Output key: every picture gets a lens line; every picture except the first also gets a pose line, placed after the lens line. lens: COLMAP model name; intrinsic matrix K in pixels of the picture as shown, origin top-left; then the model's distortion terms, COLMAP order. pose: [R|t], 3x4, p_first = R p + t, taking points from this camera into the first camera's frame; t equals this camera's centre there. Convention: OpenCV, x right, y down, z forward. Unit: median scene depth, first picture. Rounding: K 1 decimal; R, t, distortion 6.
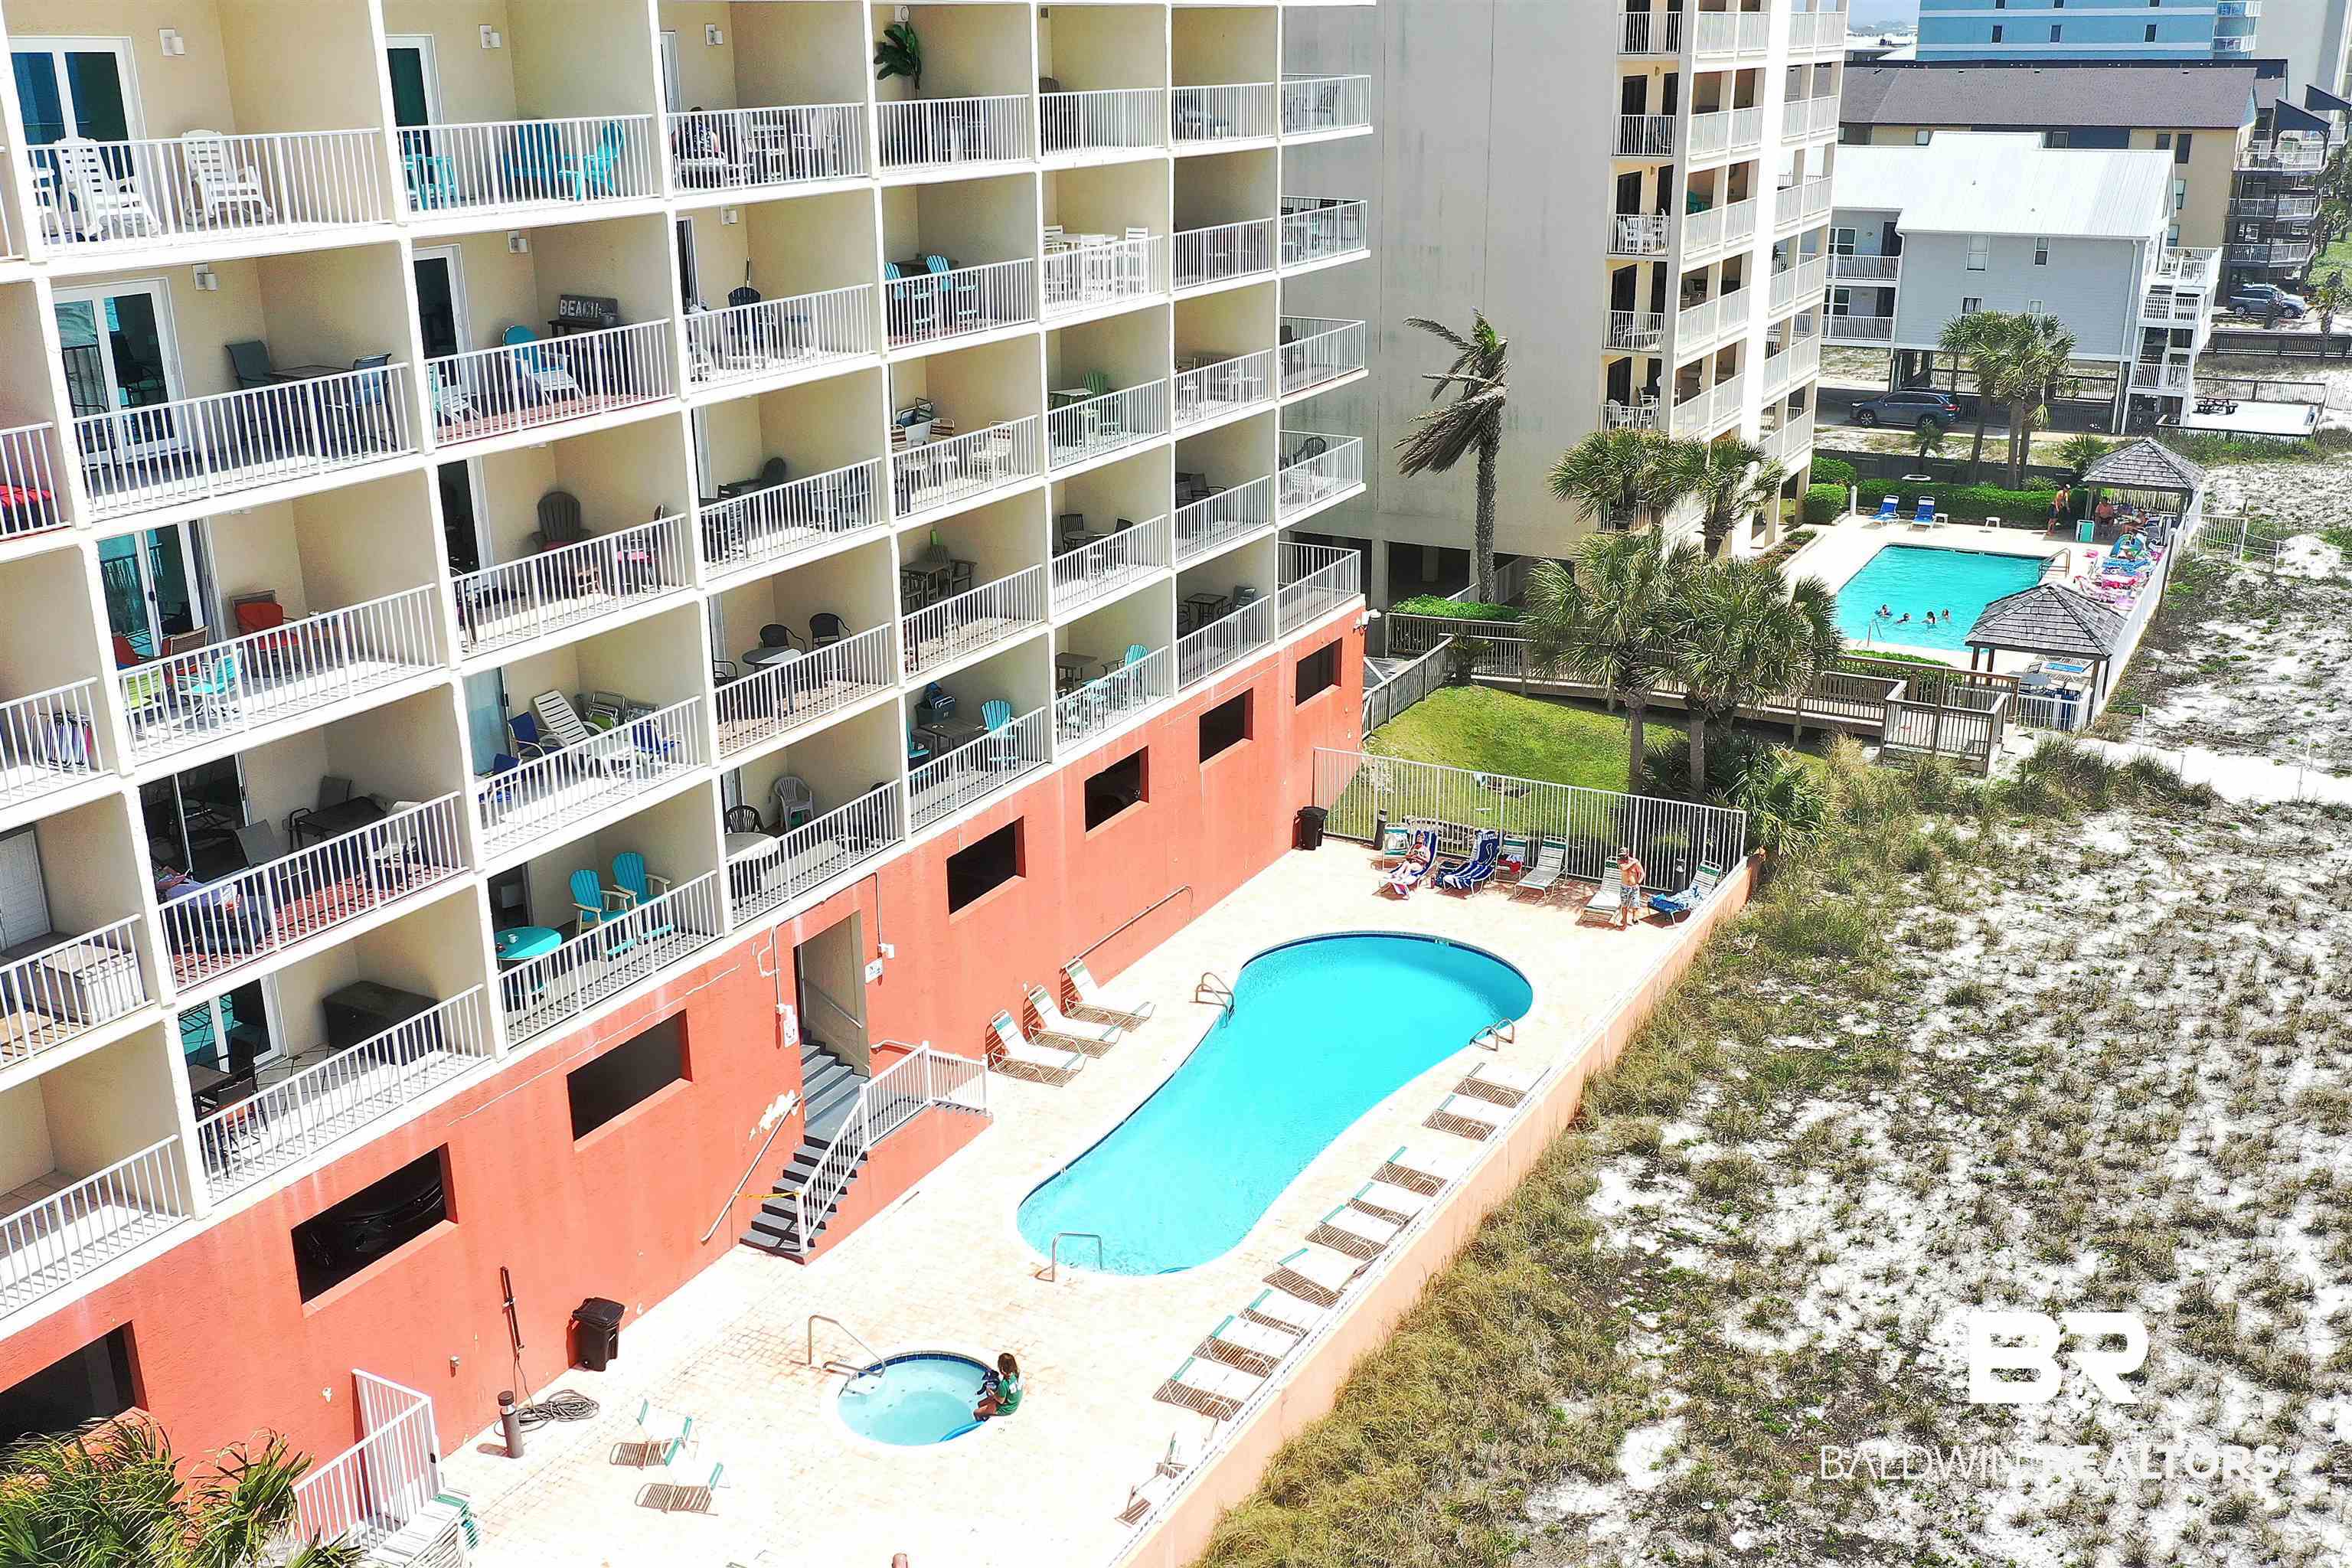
lens RADIAL K [[2143.4, 0, 1176.0], [0, 2143.4, 784.0], [0, 0, 1]] dist [-0.003303, -0.014078]
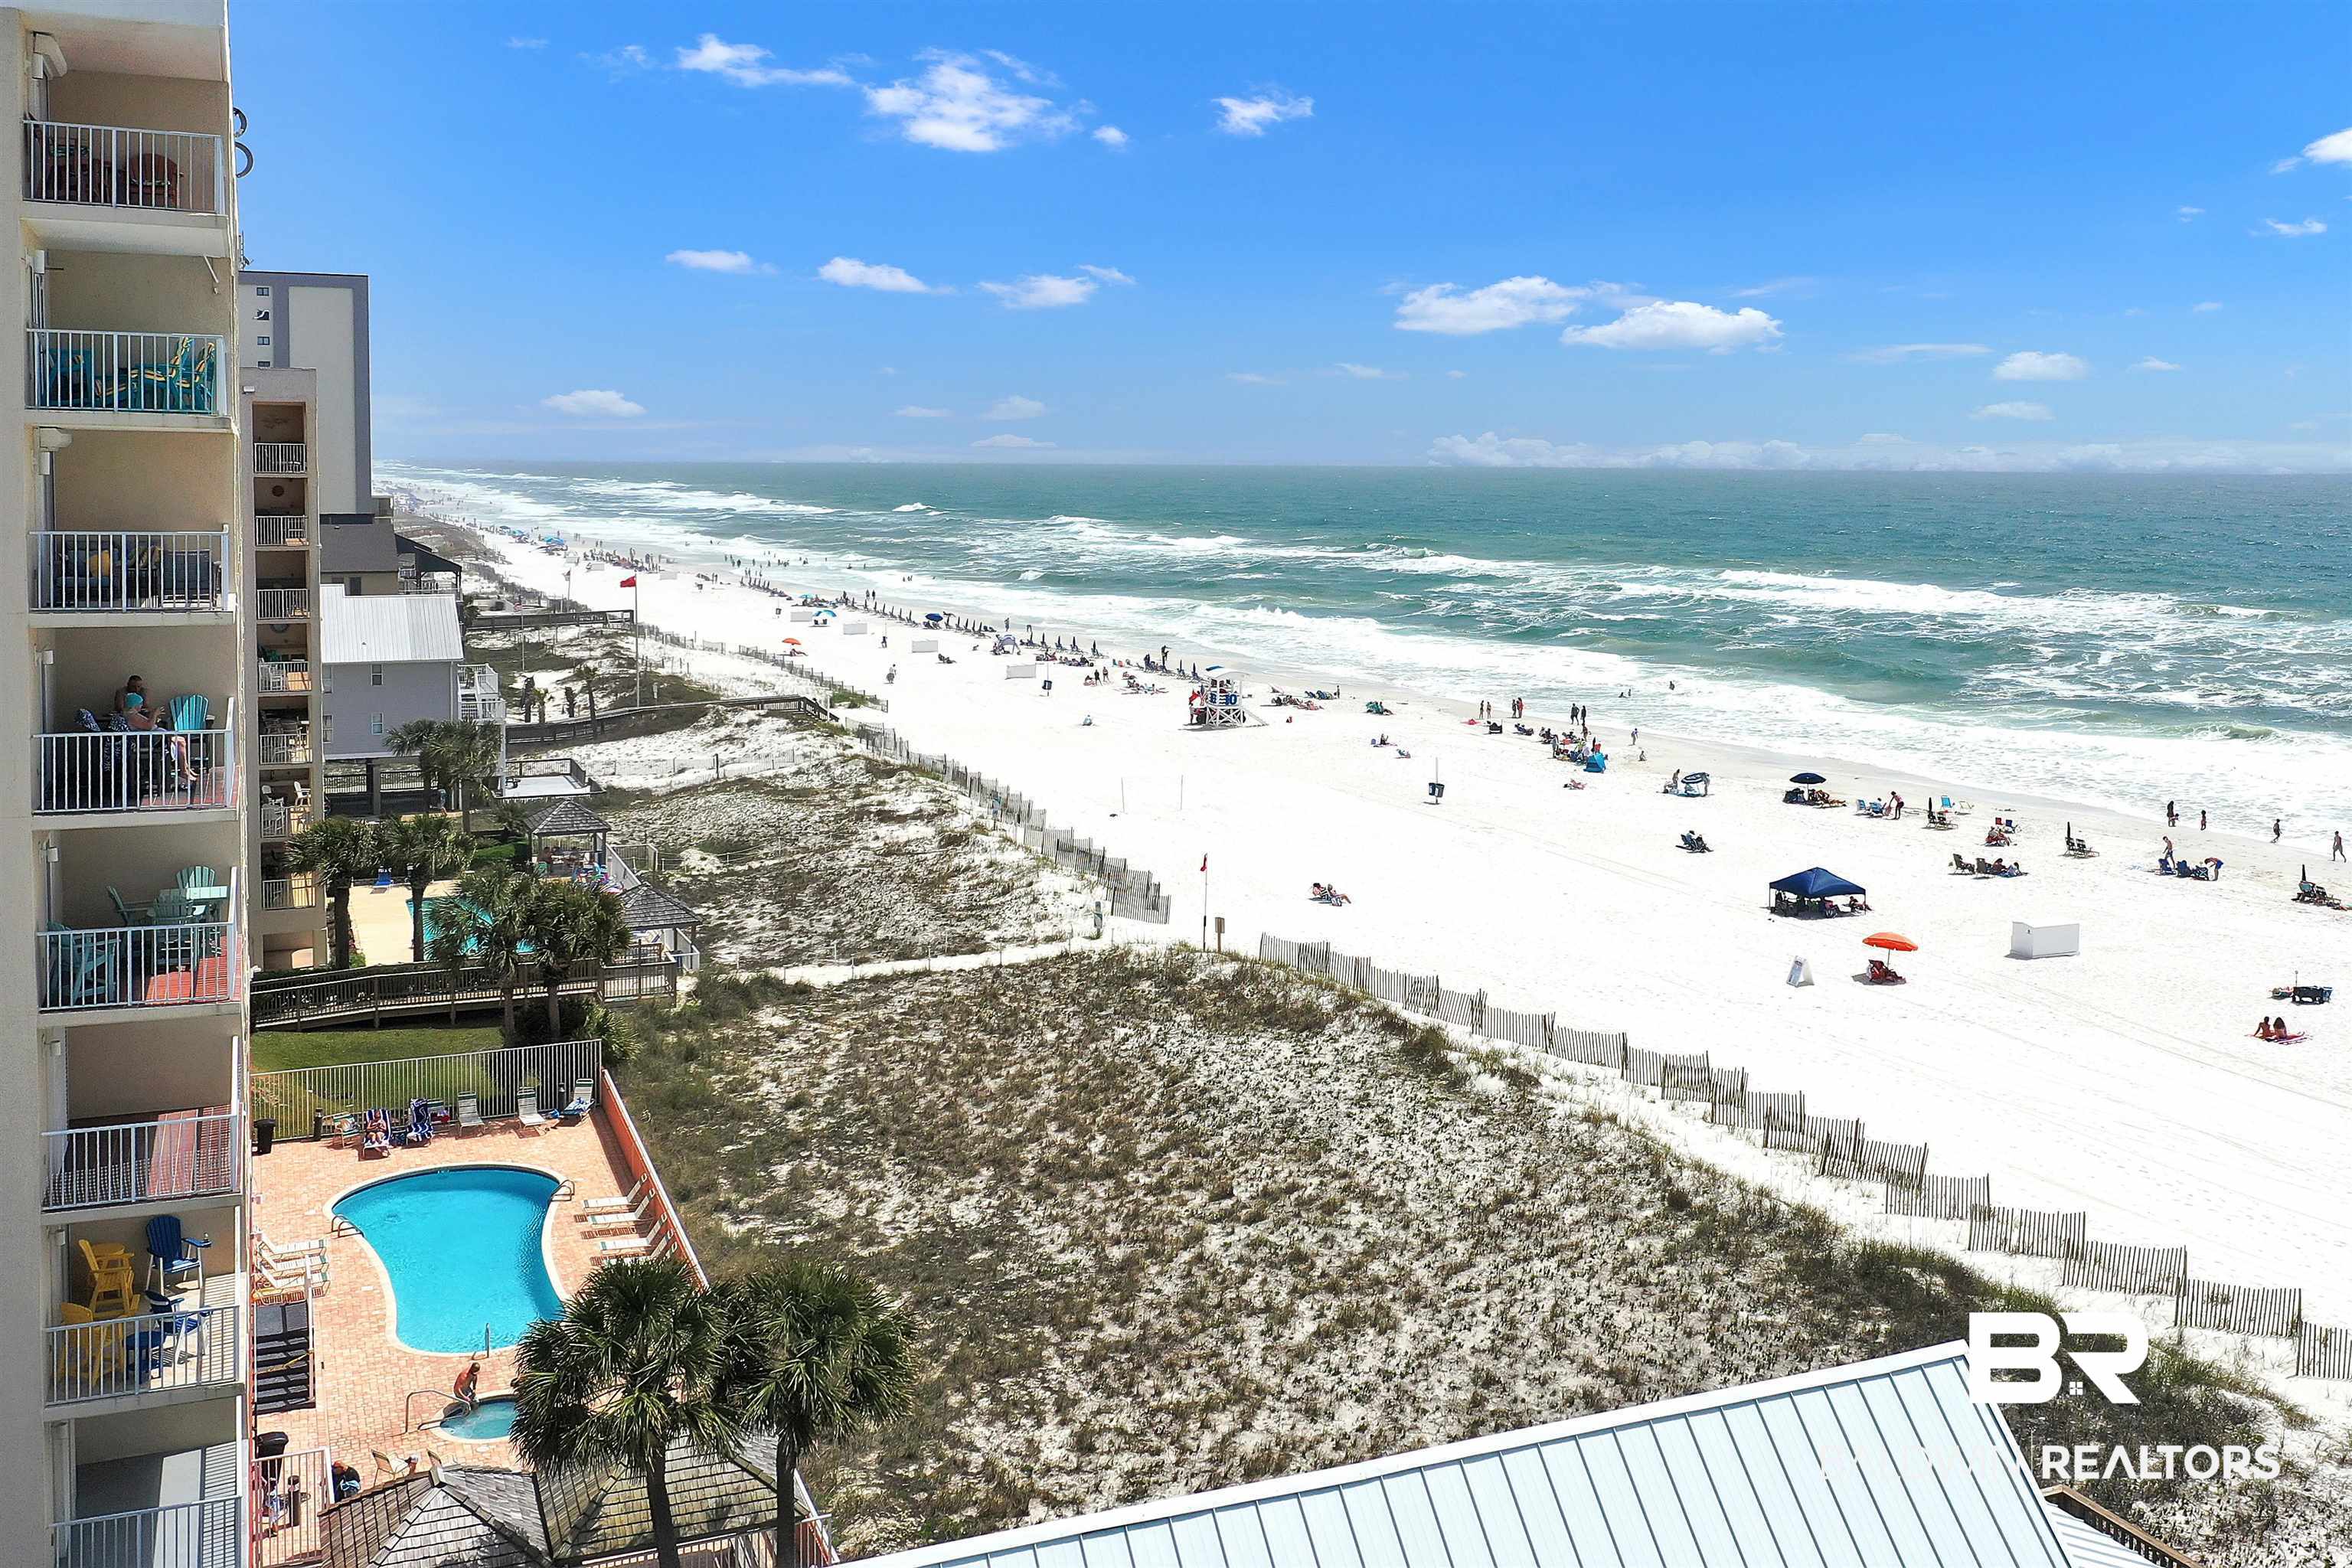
lens RADIAL K [[2143.4, 0, 1176.0], [0, 2143.4, 784.0], [0, 0, 1]] dist [-0.003303, -0.014078]
pose [[0.636541, -0.100820, 0.764625, -0.763971], [0.246523, 0.966005, -0.077854, 0.071587], [-0.730782, 0.238055, 0.639756, -0.360306]]
